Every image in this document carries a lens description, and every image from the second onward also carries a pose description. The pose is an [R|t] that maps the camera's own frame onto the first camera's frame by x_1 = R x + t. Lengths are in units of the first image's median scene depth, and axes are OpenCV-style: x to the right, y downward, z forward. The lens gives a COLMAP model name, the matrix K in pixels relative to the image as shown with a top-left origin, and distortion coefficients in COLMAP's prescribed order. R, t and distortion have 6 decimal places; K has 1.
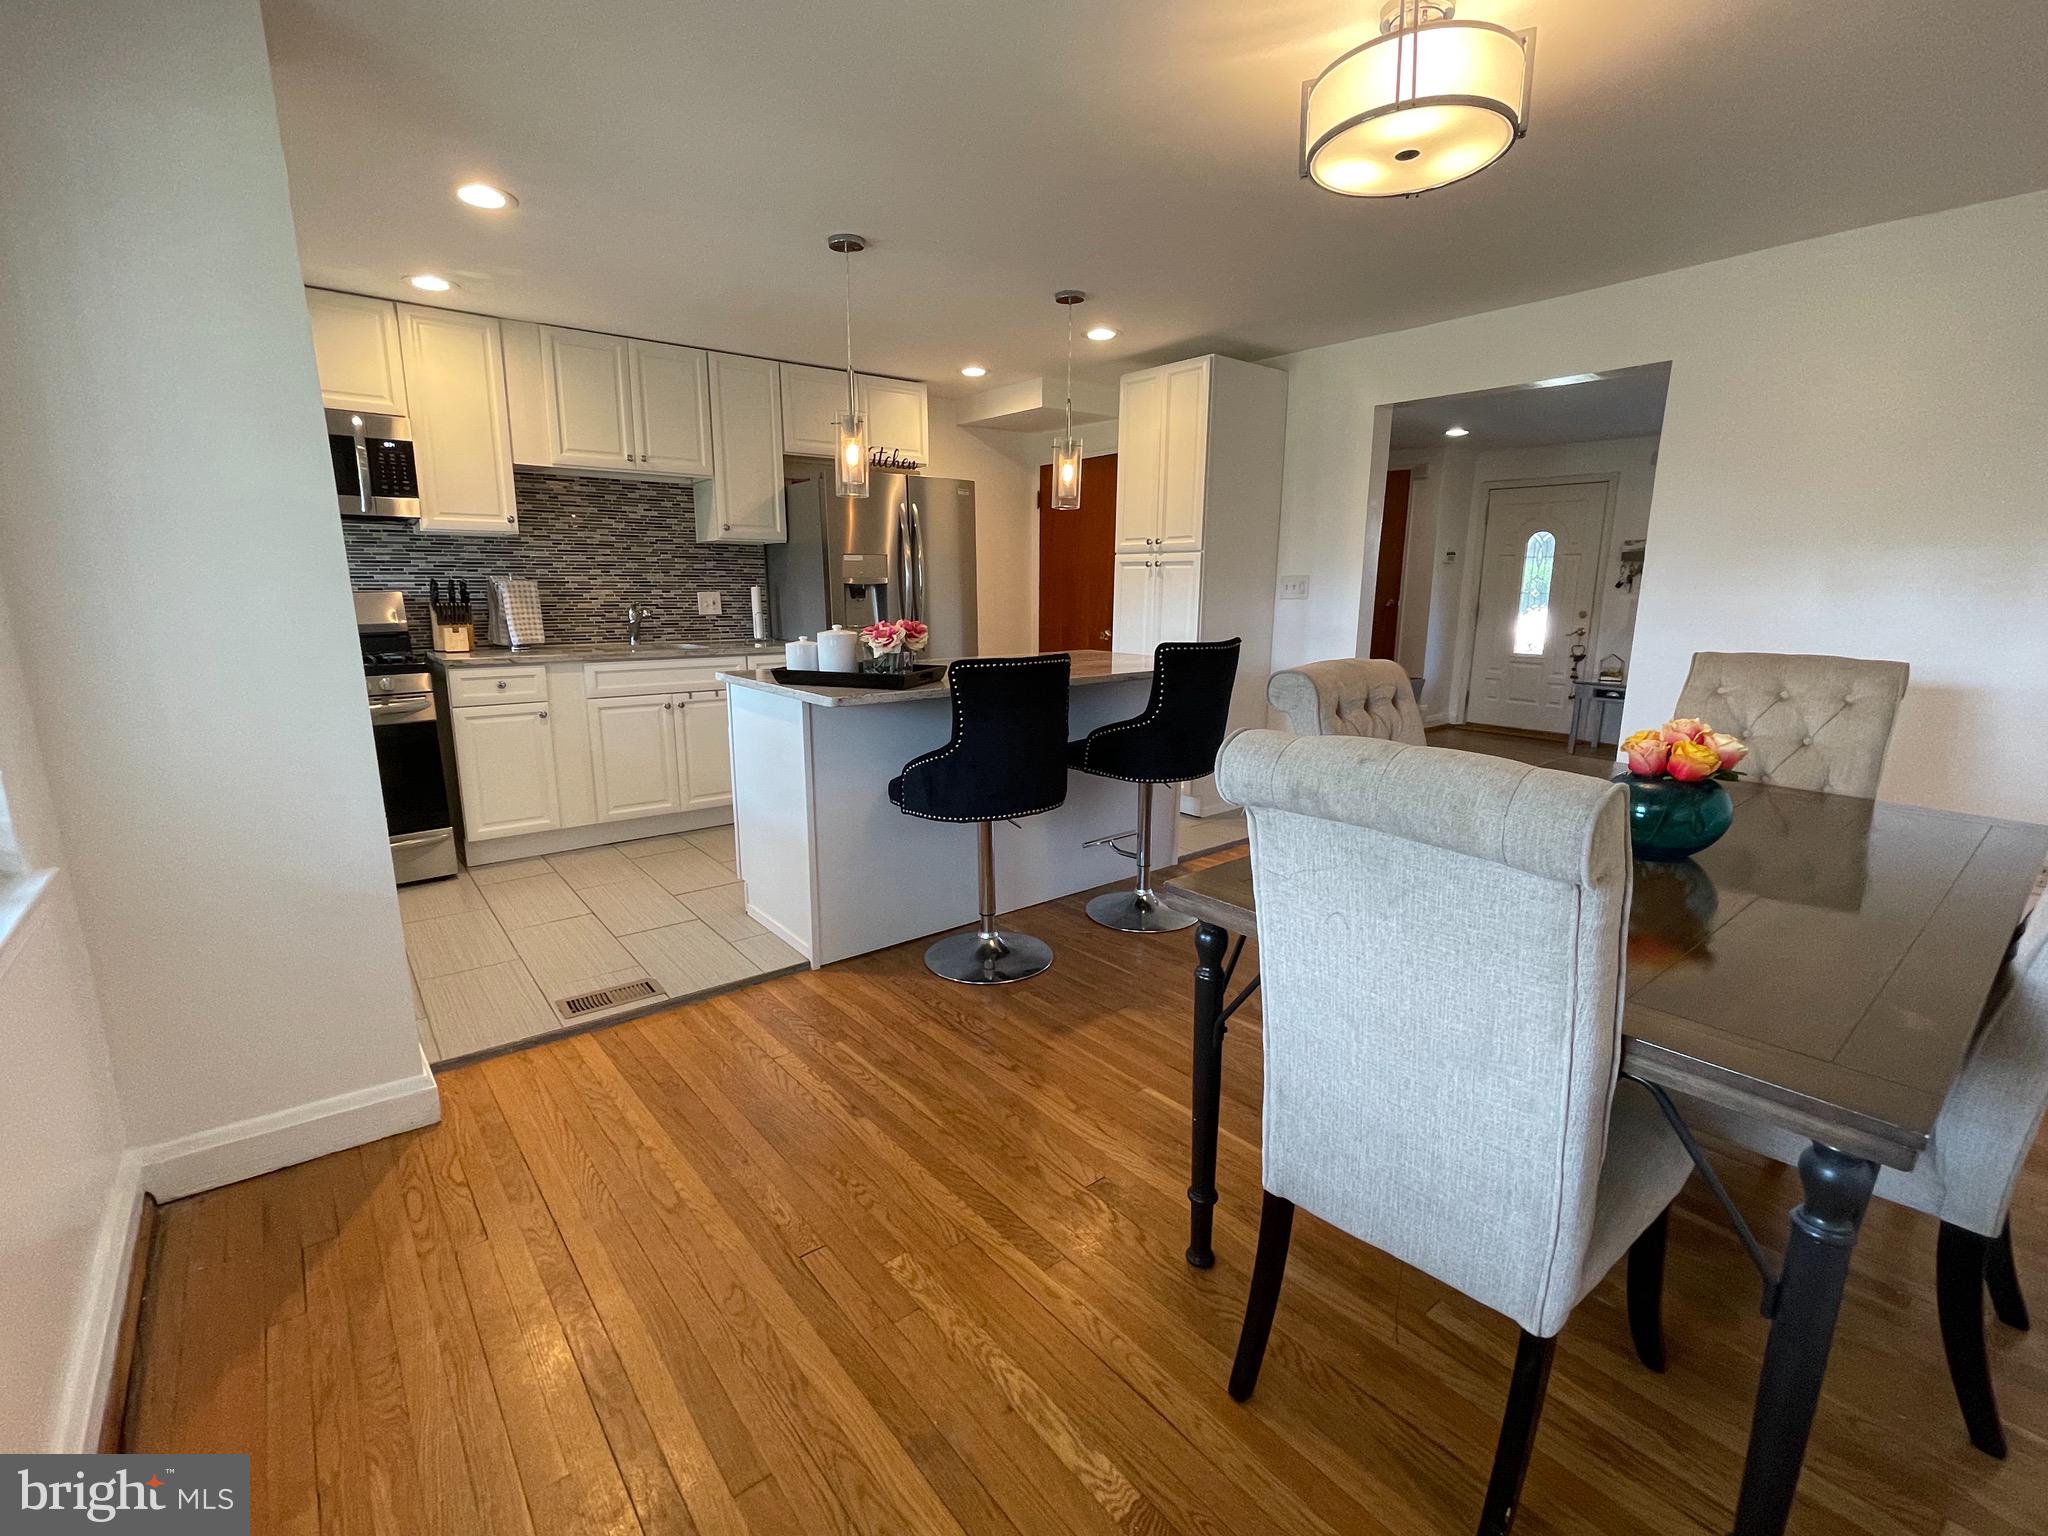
lens RADIAL K [[913.5, 0, 1014.0], [0, 913.5, 774.5], [0, 0, 1]] dist [0.002336, -0.000868]
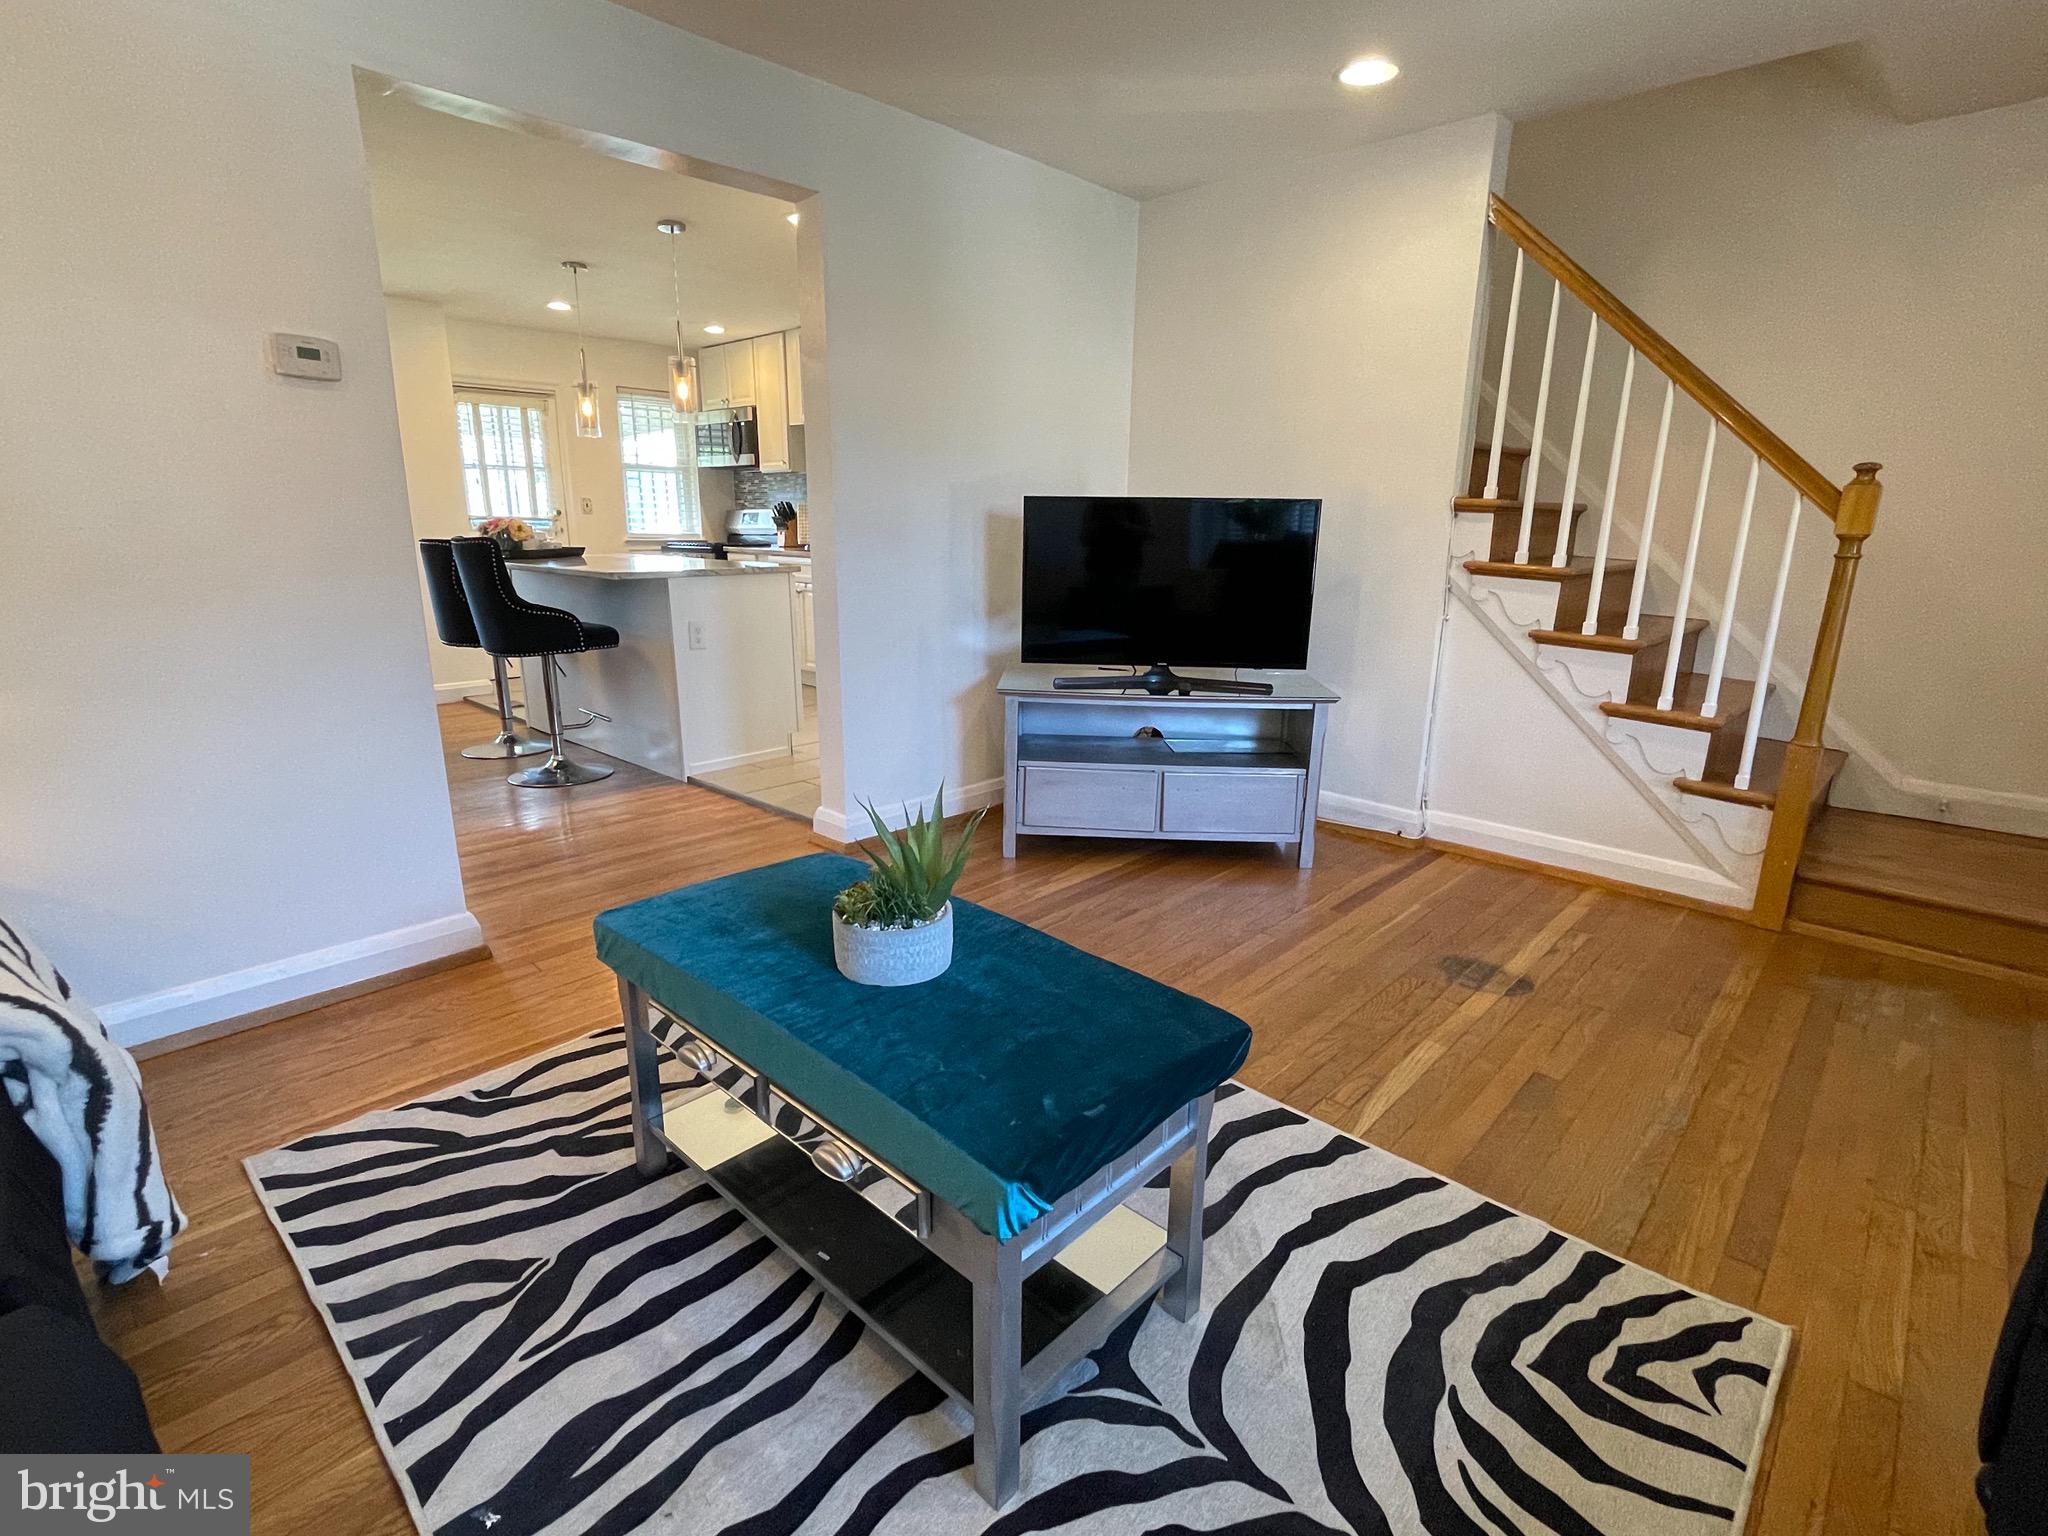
lens RADIAL K [[985.0, 0, 1013.8], [0, 985.0, 771.3], [0, 0, 1]] dist [-0.001917, 0.001349]
pose [[0.132612, 0.243487, -0.960796, 1.124744], [-0.212299, 0.953838, 0.212421, -0.191349], [0.968165, 0.175806, 0.178182, 1.047272]]
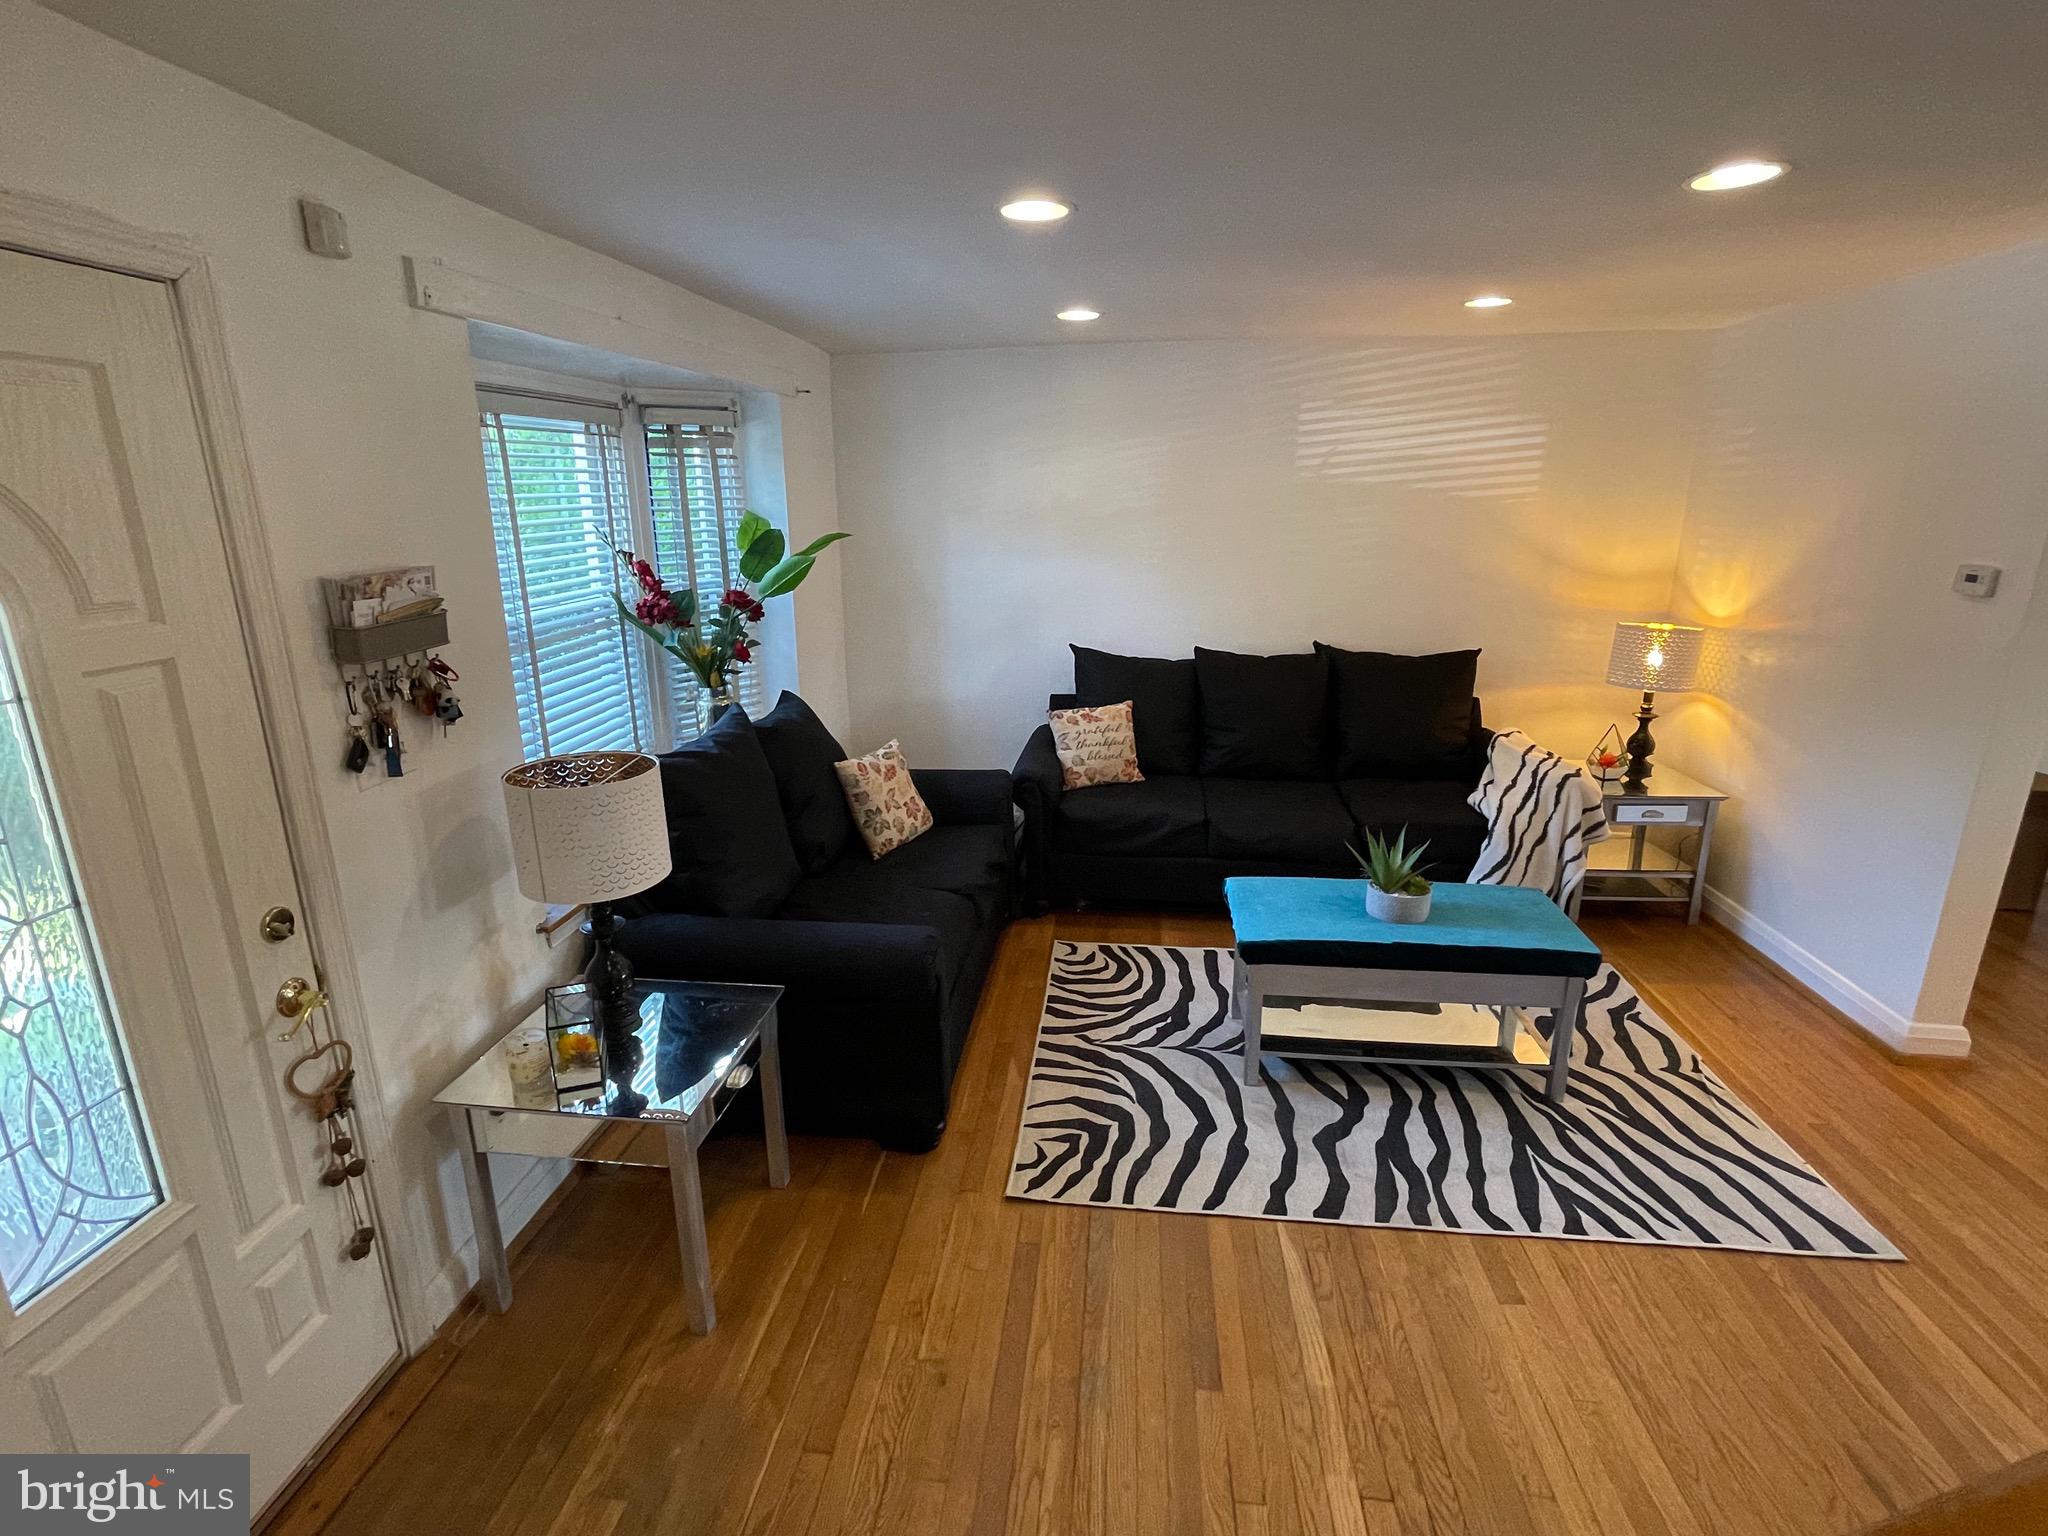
lens RADIAL K [[985.0, 0, 1016.6], [0, 985.0, 764.3], [0, 0, 1]] dist [-0.001917, 0.001349]
pose [[-0.700907, -0.196054, 0.685779, 0.562383], [0.147656, 0.900768, 0.408430, -0.446218], [-0.697802, 0.387531, -0.602406, 1.612519]]
